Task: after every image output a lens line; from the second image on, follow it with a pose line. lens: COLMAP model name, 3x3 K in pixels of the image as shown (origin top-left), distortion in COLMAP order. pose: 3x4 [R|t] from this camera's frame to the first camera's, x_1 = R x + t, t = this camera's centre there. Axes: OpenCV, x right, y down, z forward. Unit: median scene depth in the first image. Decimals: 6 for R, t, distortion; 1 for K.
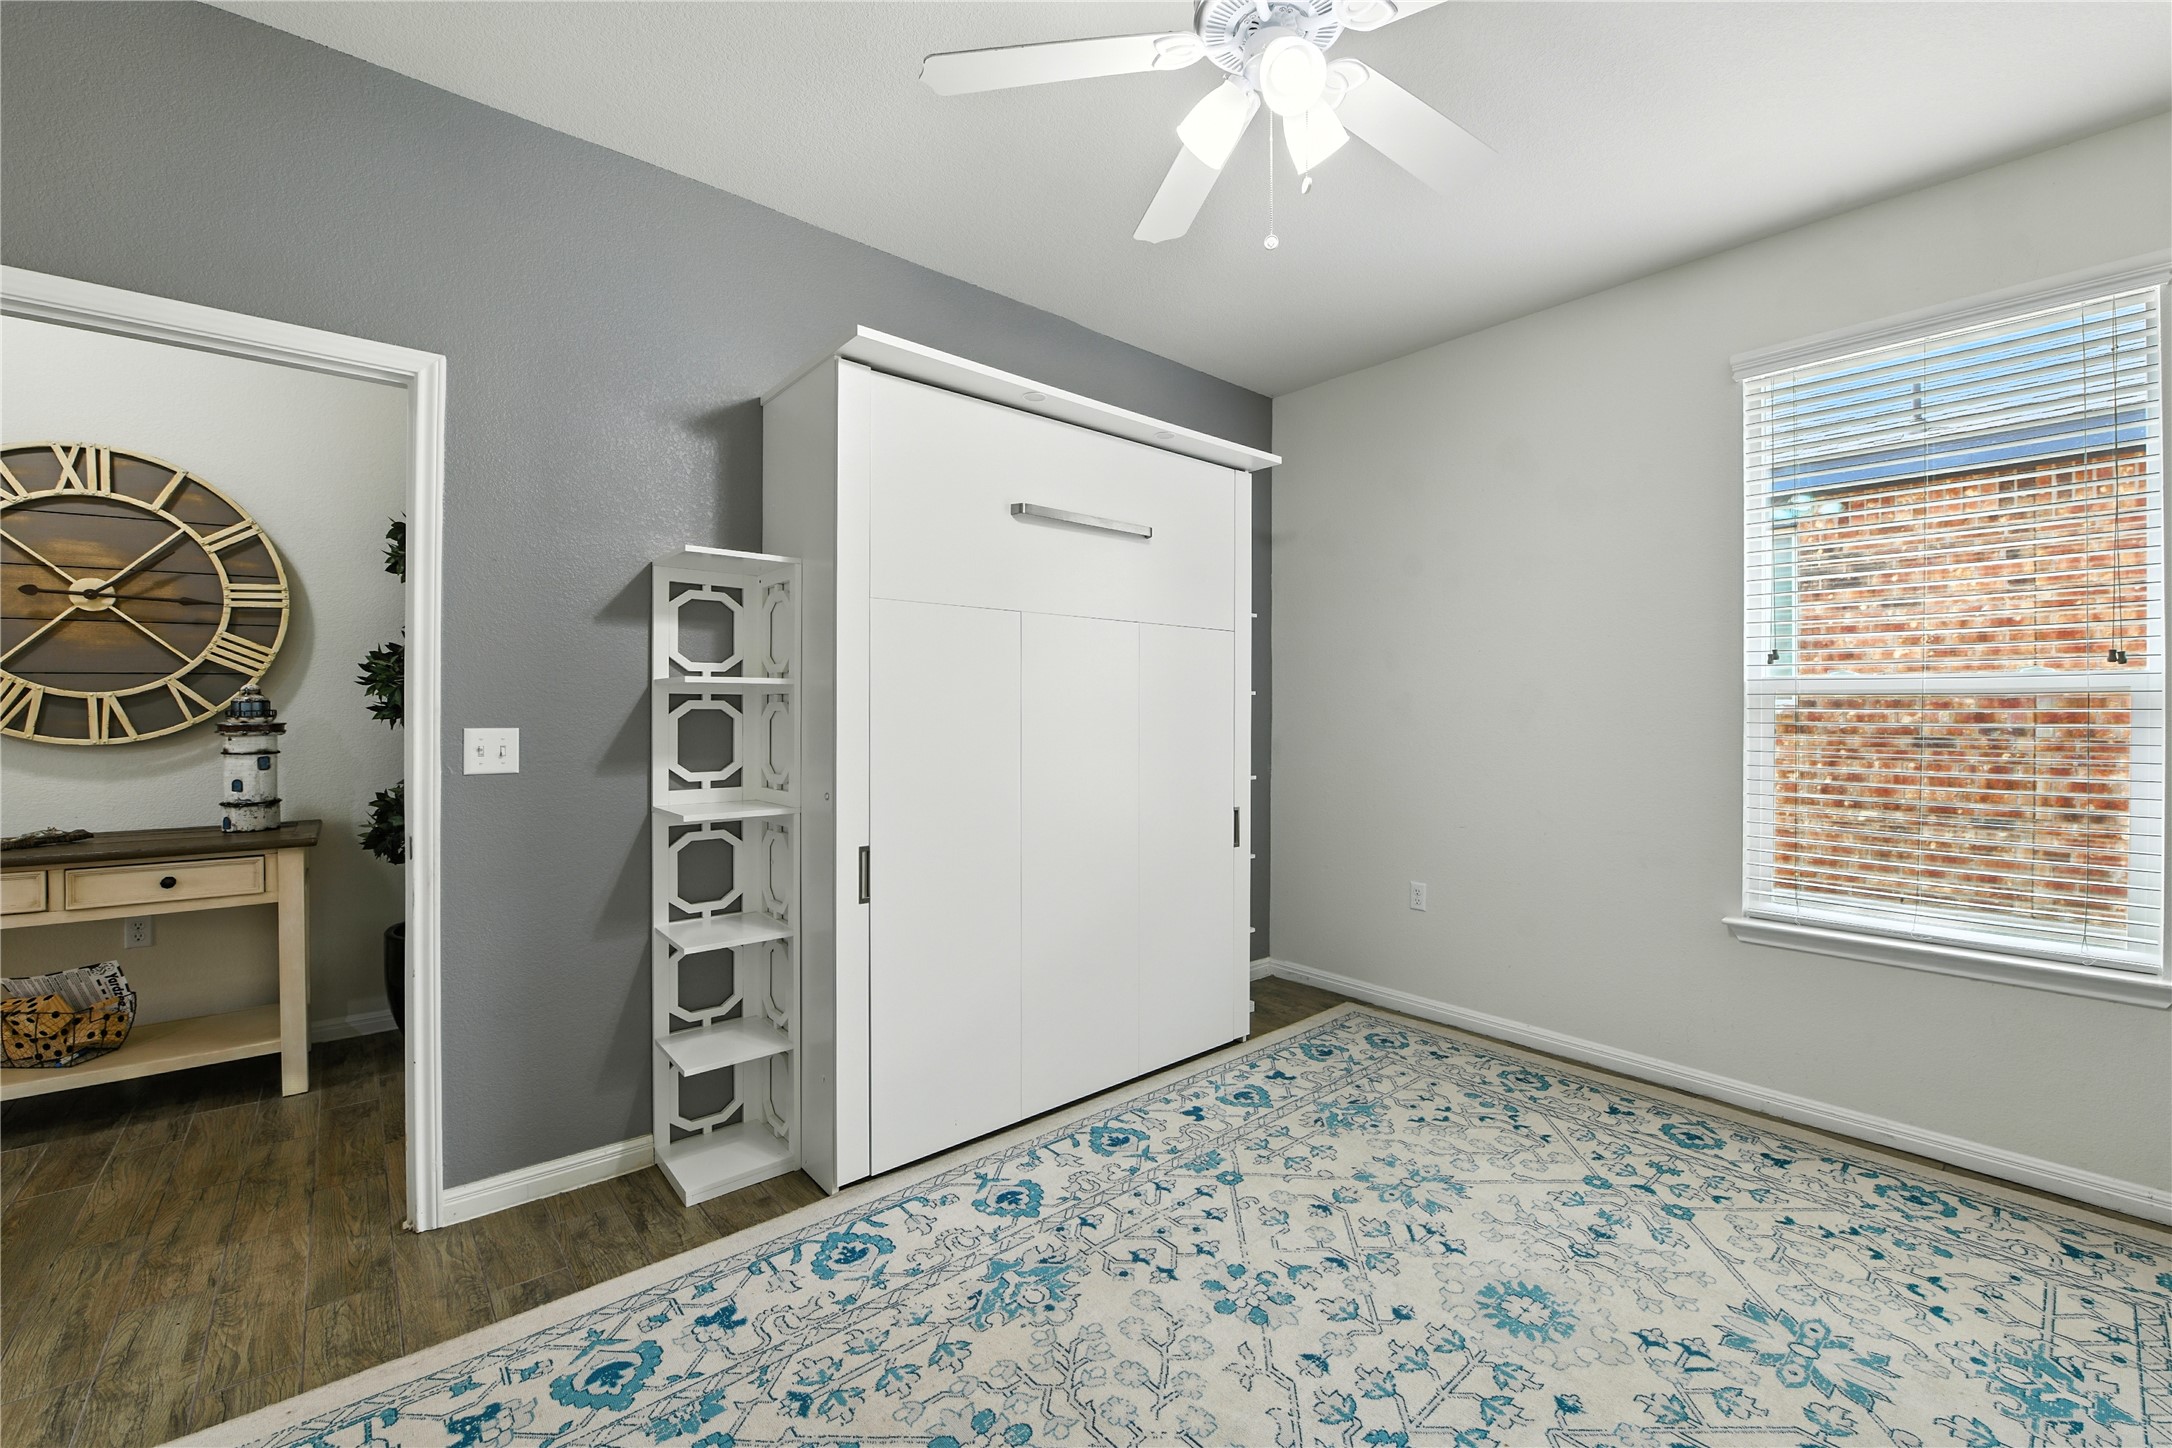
lens RADIAL K [[876.9, 0, 1094.1], [0, 876.9, 723.6], [0, 0, 1]] dist [-0.017057, -0.001245]
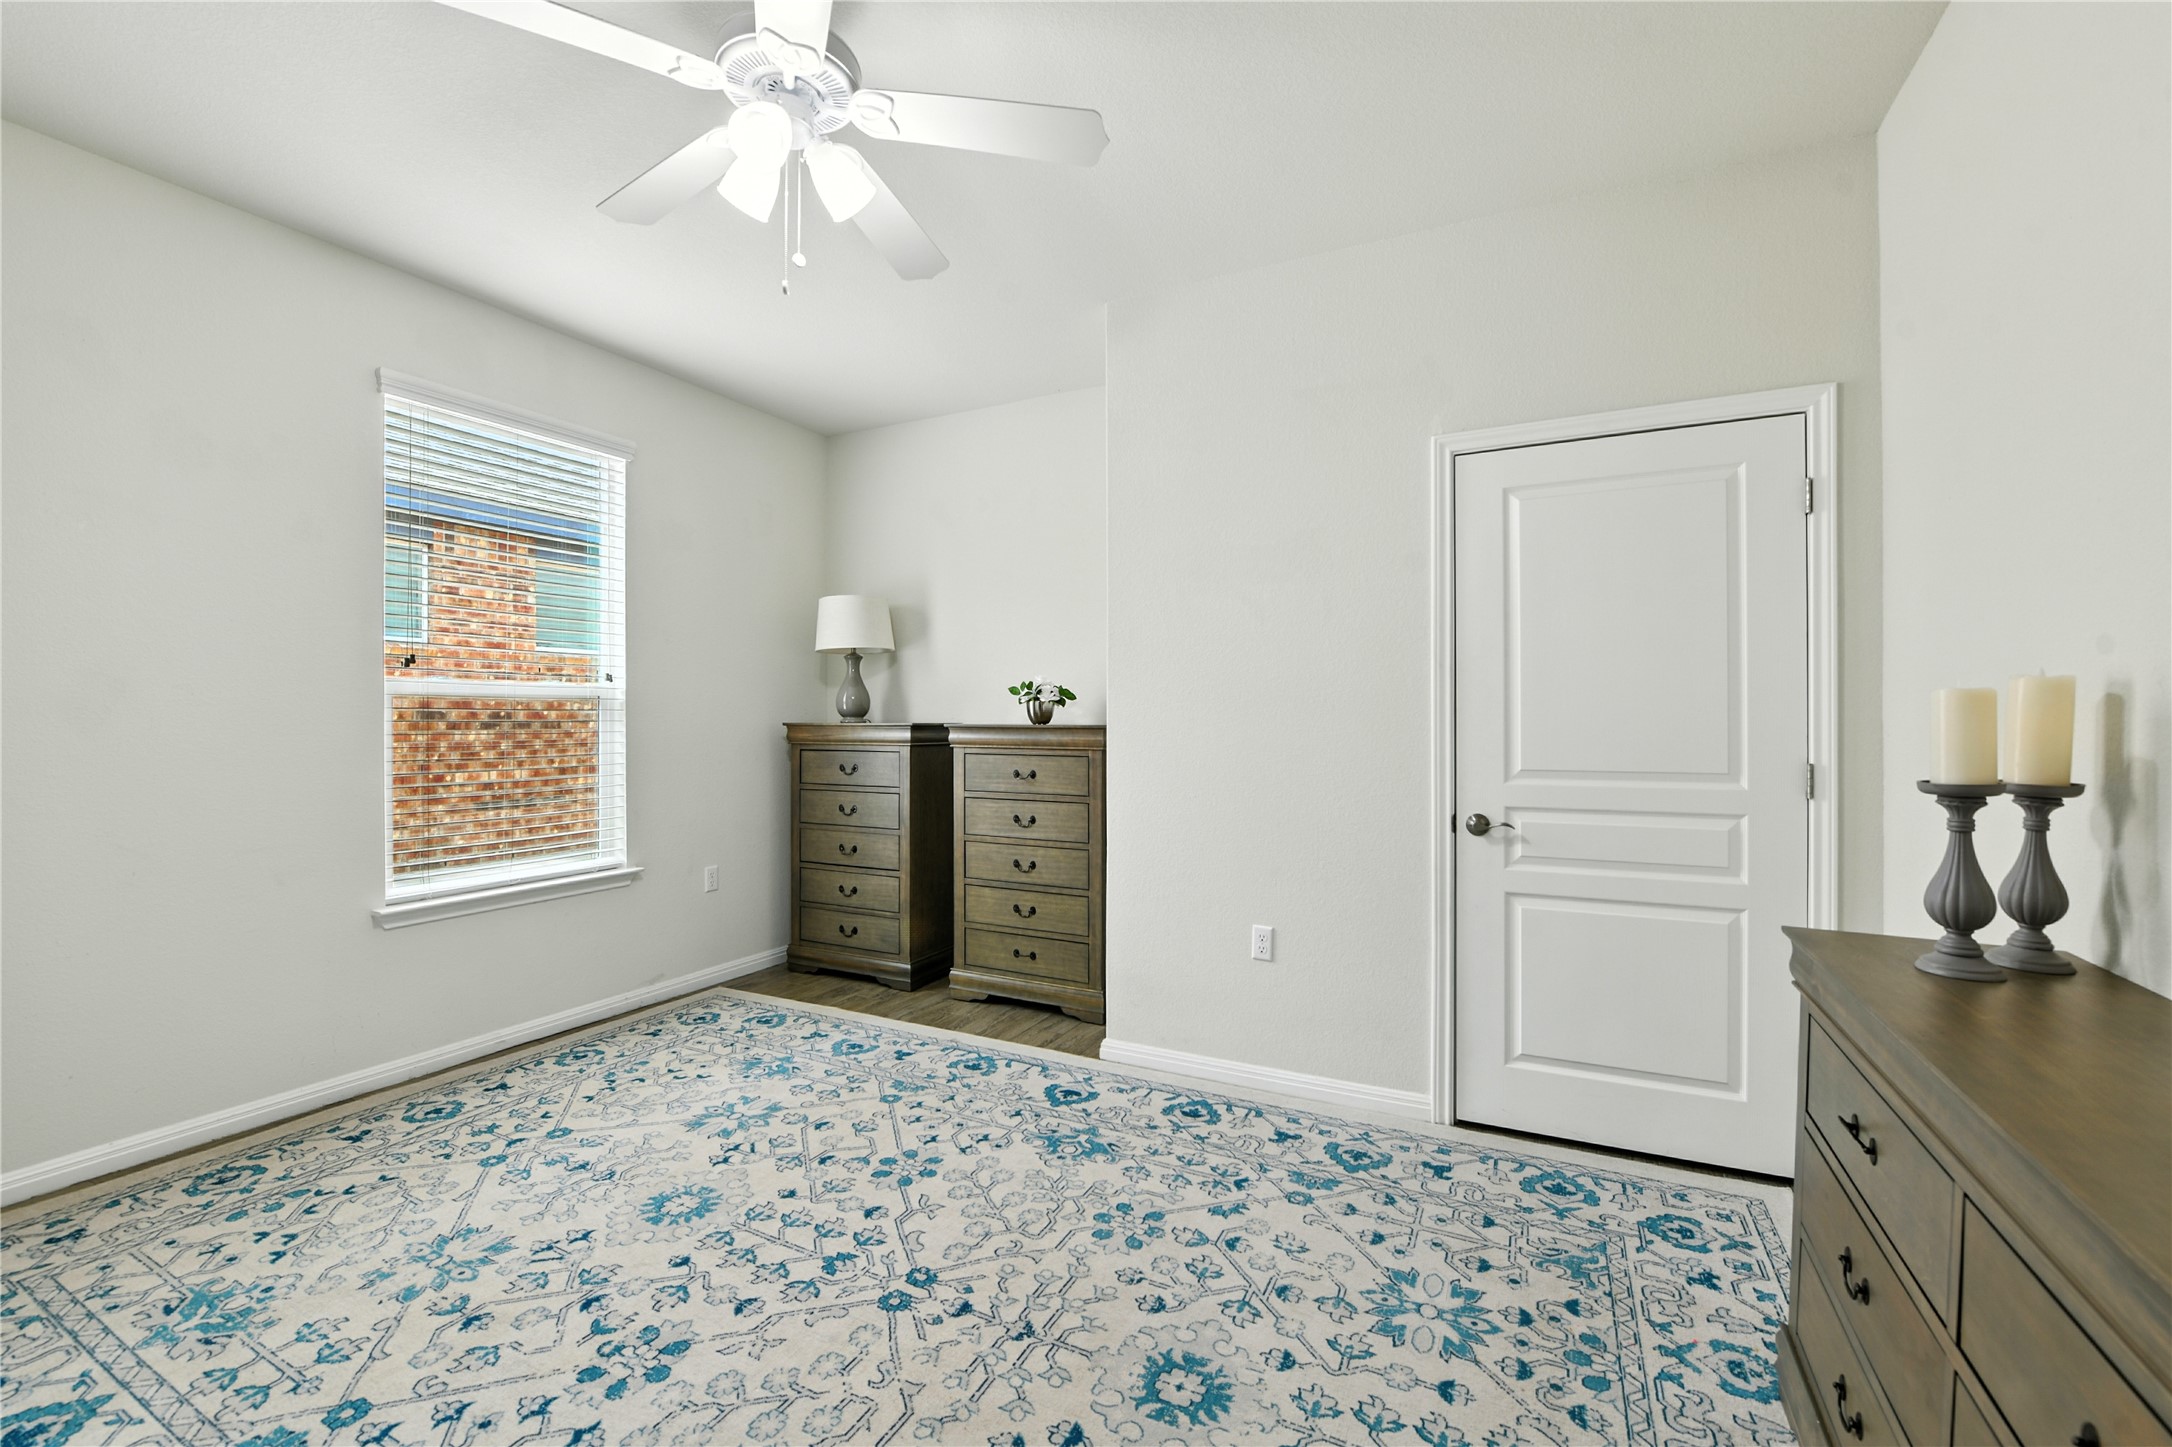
lens RADIAL K [[876.9, 0, 1106.4], [0, 876.9, 716.0], [0, 0, 1]] dist [-0.017057, -0.001245]
pose [[-0.387093, -0.005253, 0.922026, -0.686042], [0.007863, 0.999929, 0.008998, -0.013676], [-0.922007, 0.010733, -0.387024, 0.732269]]
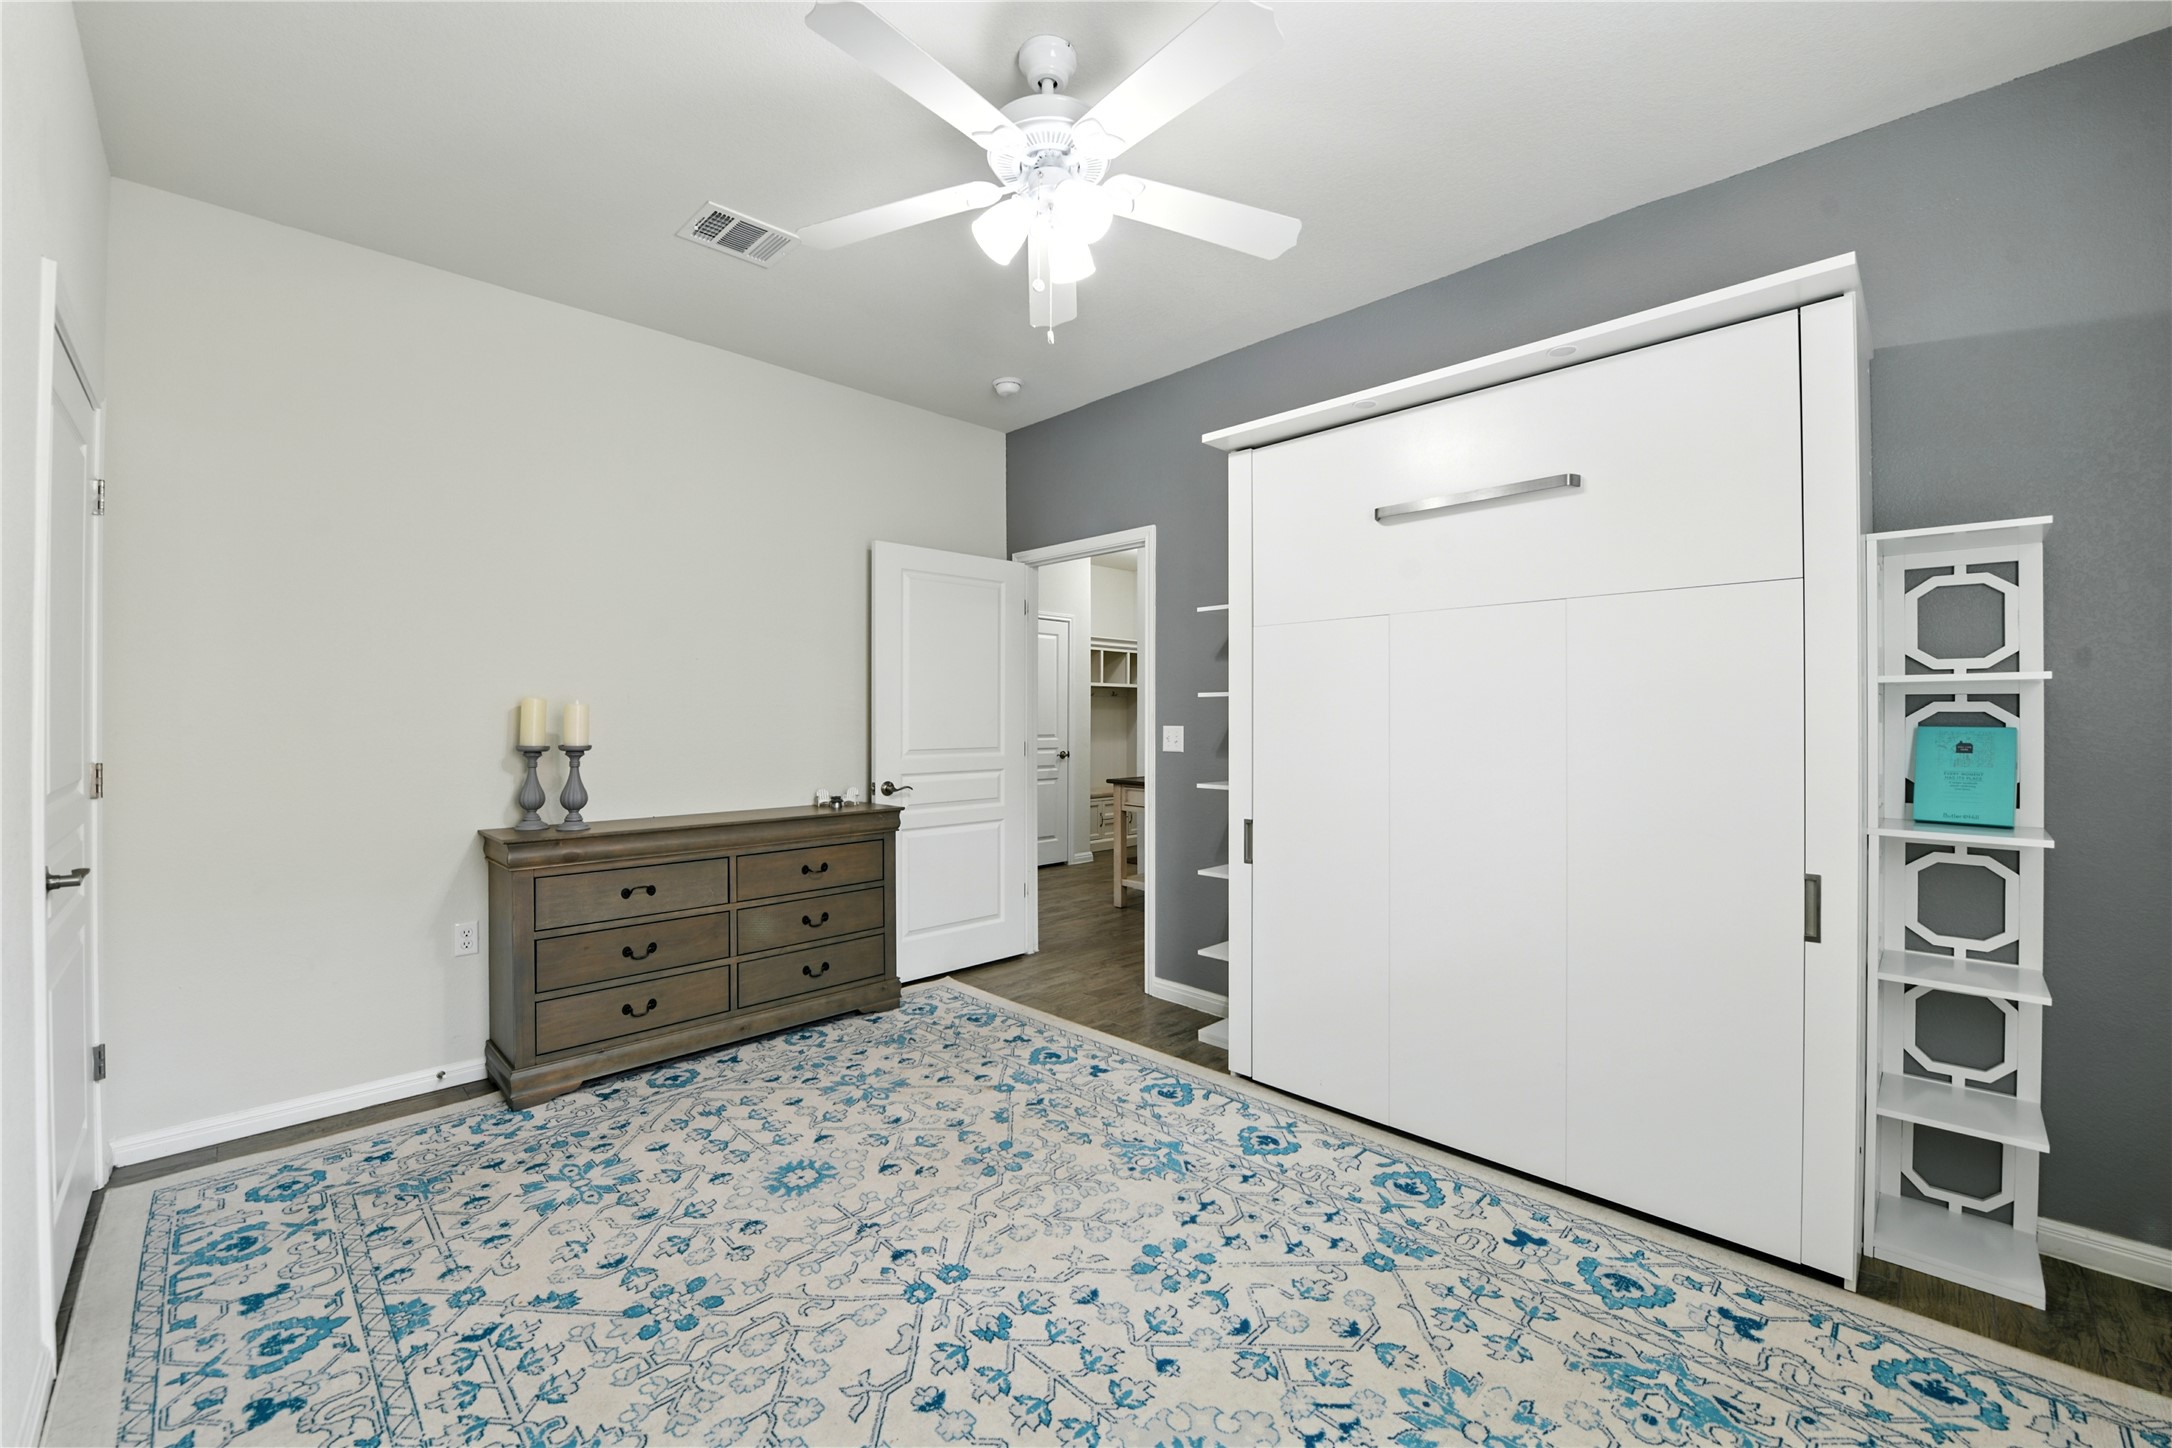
lens RADIAL K [[876.9, 0, 1100.2], [0, 876.9, 720.8], [0, 0, 1]] dist [-0.017057, -0.001245]
pose [[0.072618, 0.000294, -0.997360, 1.008220], [-0.011397, 0.999935, -0.000535, -0.002542], [0.997295, 0.011406, 0.072616, 0.680711]]
